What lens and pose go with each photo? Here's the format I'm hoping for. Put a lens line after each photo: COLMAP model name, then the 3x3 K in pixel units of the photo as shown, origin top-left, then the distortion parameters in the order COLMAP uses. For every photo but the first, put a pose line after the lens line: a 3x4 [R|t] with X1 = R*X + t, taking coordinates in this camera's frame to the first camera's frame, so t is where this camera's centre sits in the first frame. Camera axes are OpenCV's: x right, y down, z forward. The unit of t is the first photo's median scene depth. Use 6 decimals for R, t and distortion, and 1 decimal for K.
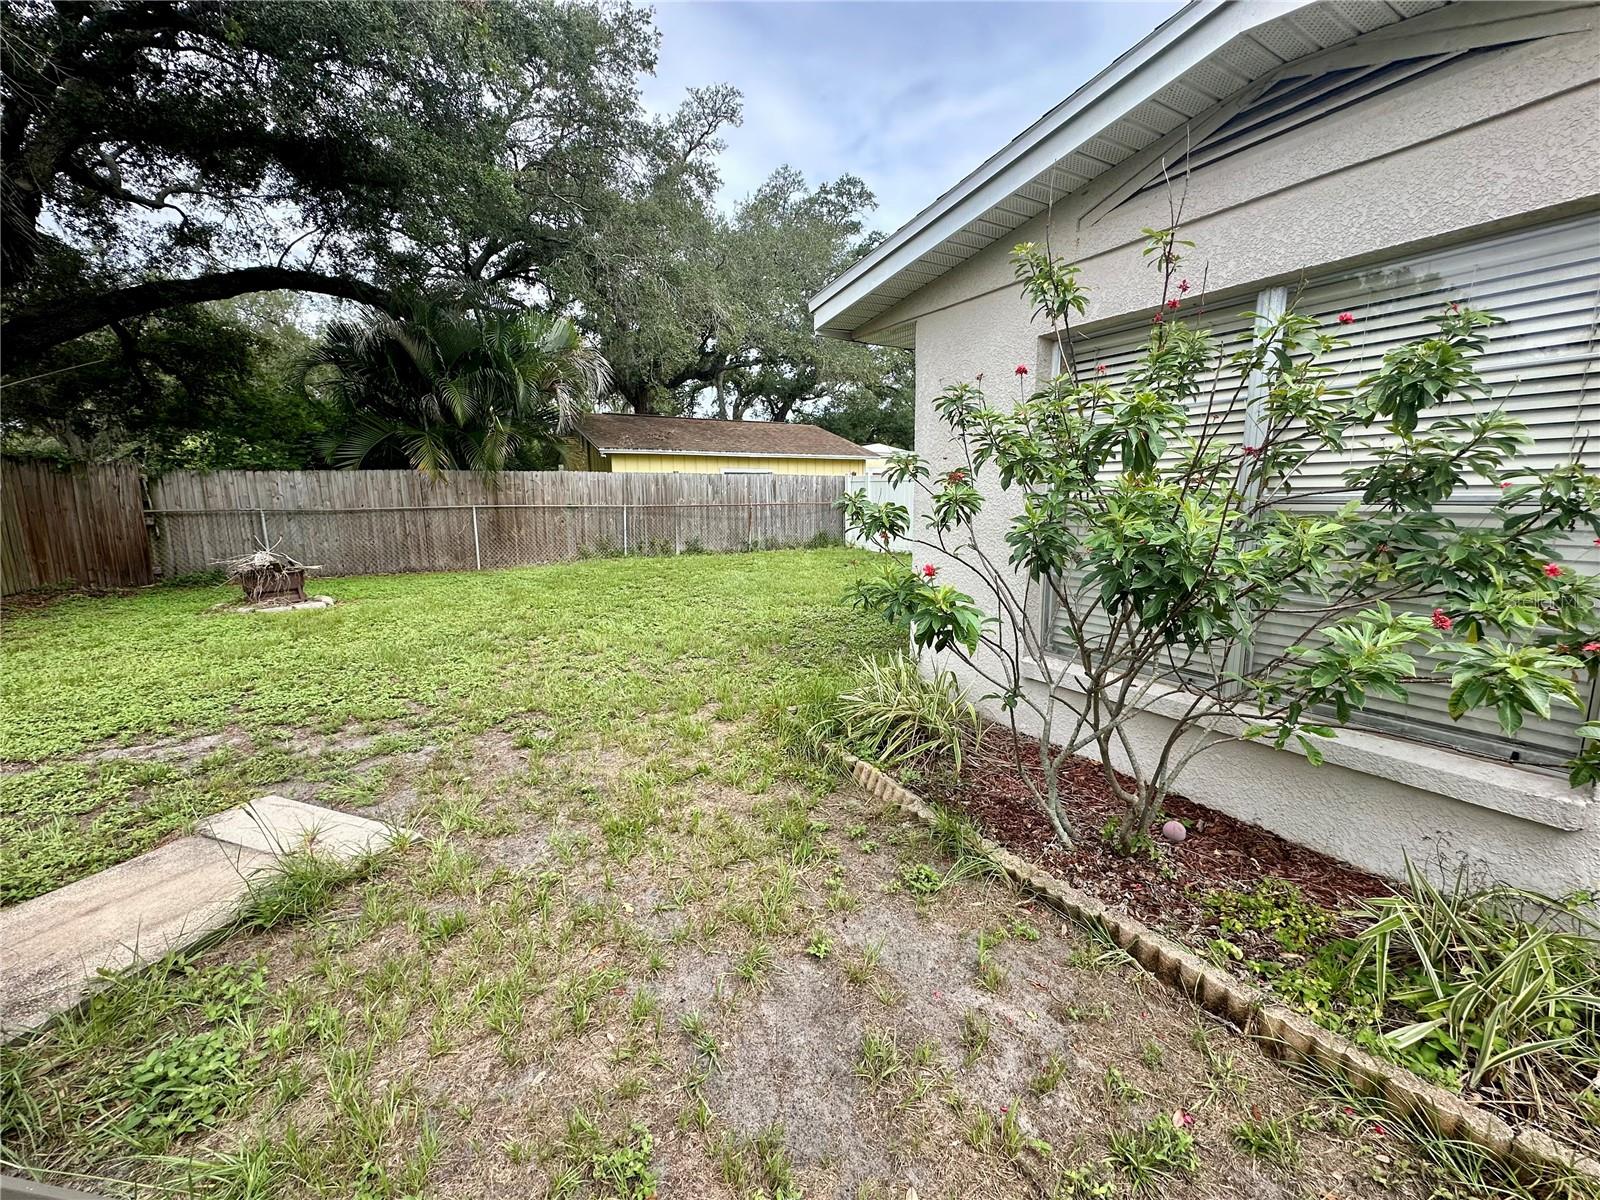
lens RADIAL K [[642.9, 0, 800.9], [0, 642.9, 596.5], [0, 0, 1]] dist [-0.000063, 0.000743]
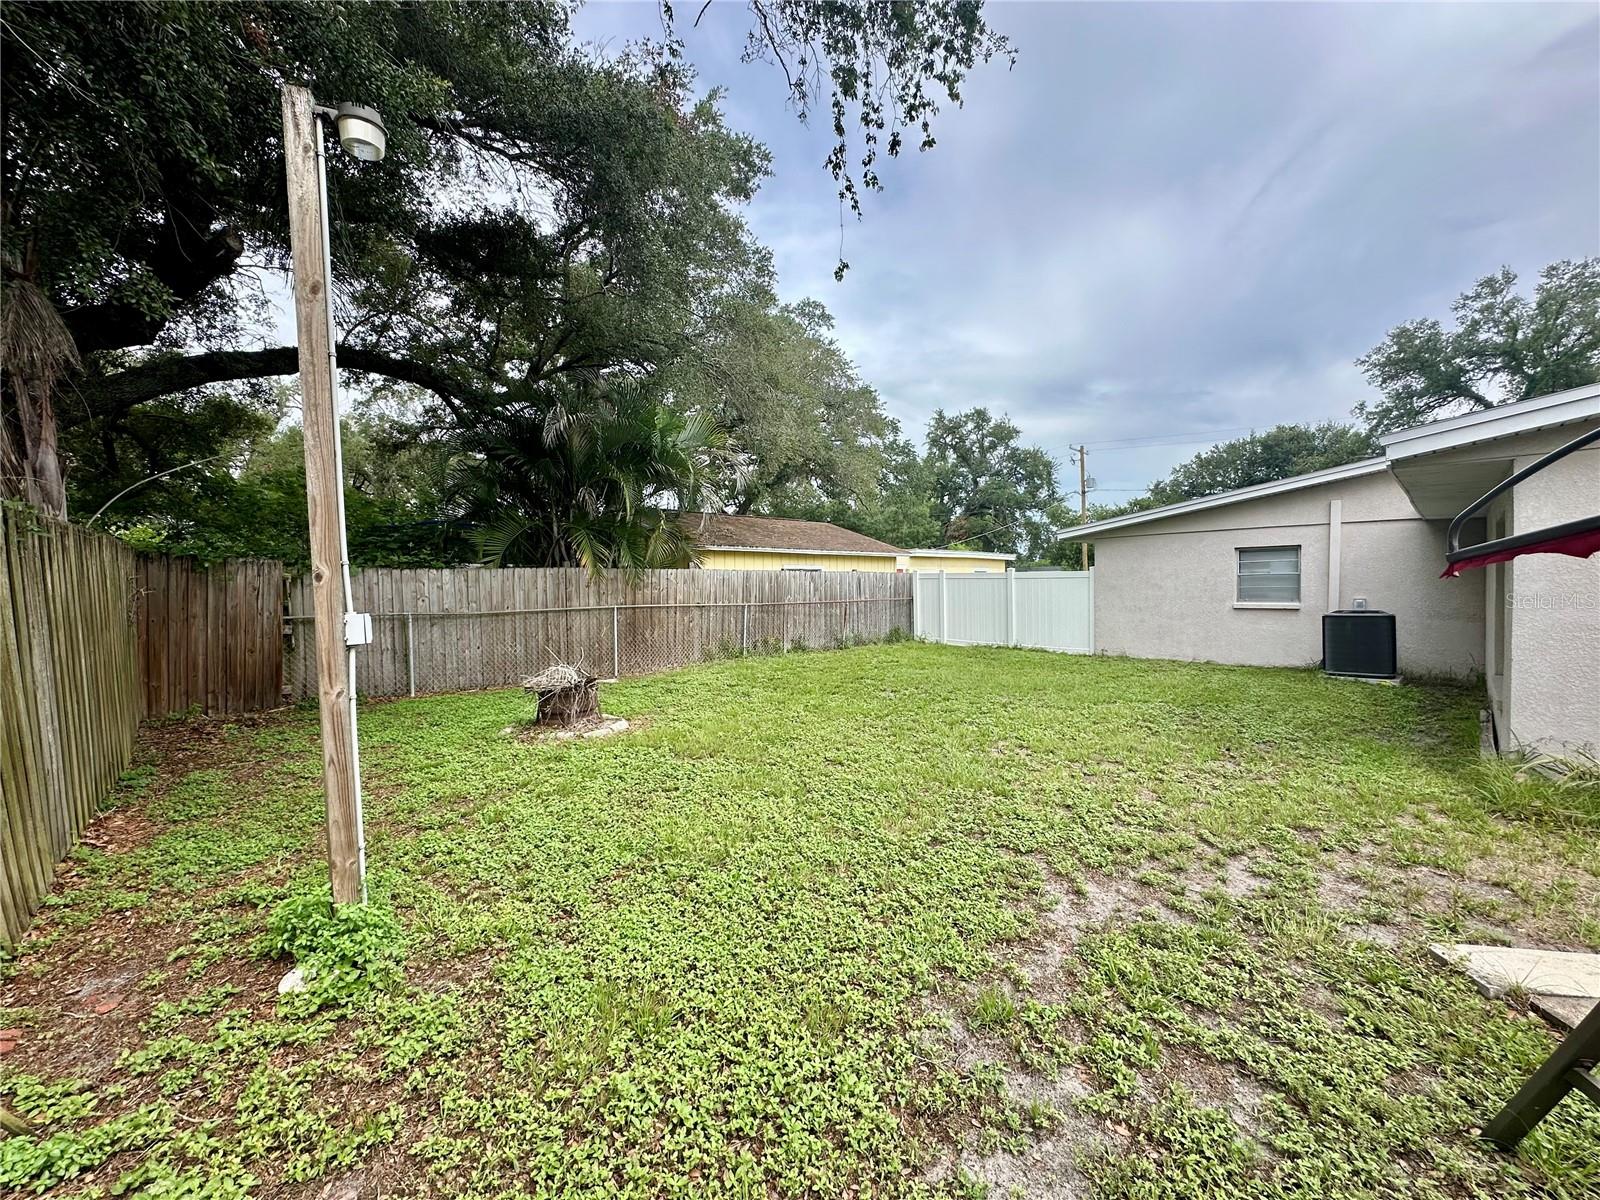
lens RADIAL K [[642.9, 0, 800.9], [0, 642.9, 596.5], [0, 0, 1]] dist [-0.000063, 0.000743]
pose [[0.985416, -0.009822, 0.169877, -0.391236], [0.034435, 0.989188, -0.142556, -0.013941], [-0.166640, 0.146326, 0.975100, 0.055907]]
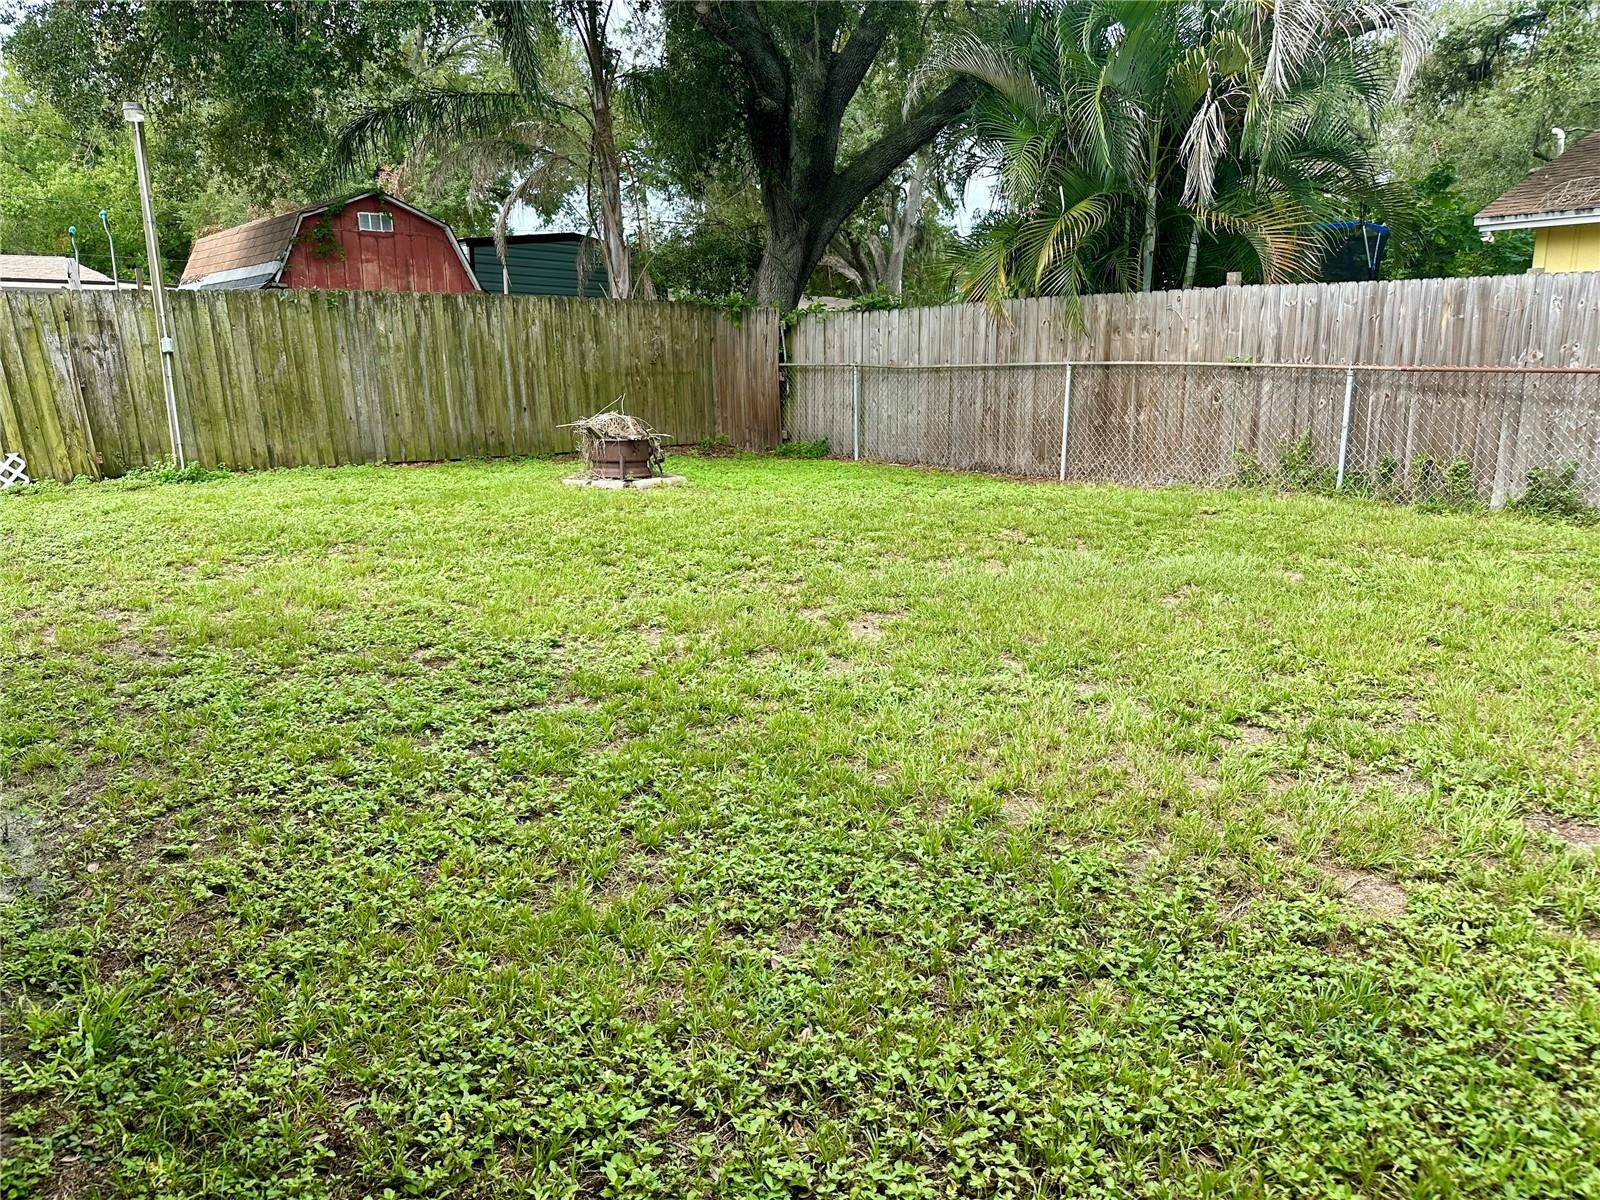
lens RADIAL K [[1126.2, 0, 809.6], [0, 1126.2, 599.1], [0, 0, 1]] dist [0.137797, -0.204679]
pose [[0.172888, 0.213263, -0.961576, 0.415024], [-0.148060, 0.970811, 0.188690, -0.094121], [0.973749, 0.109749, 0.199417, 0.600133]]
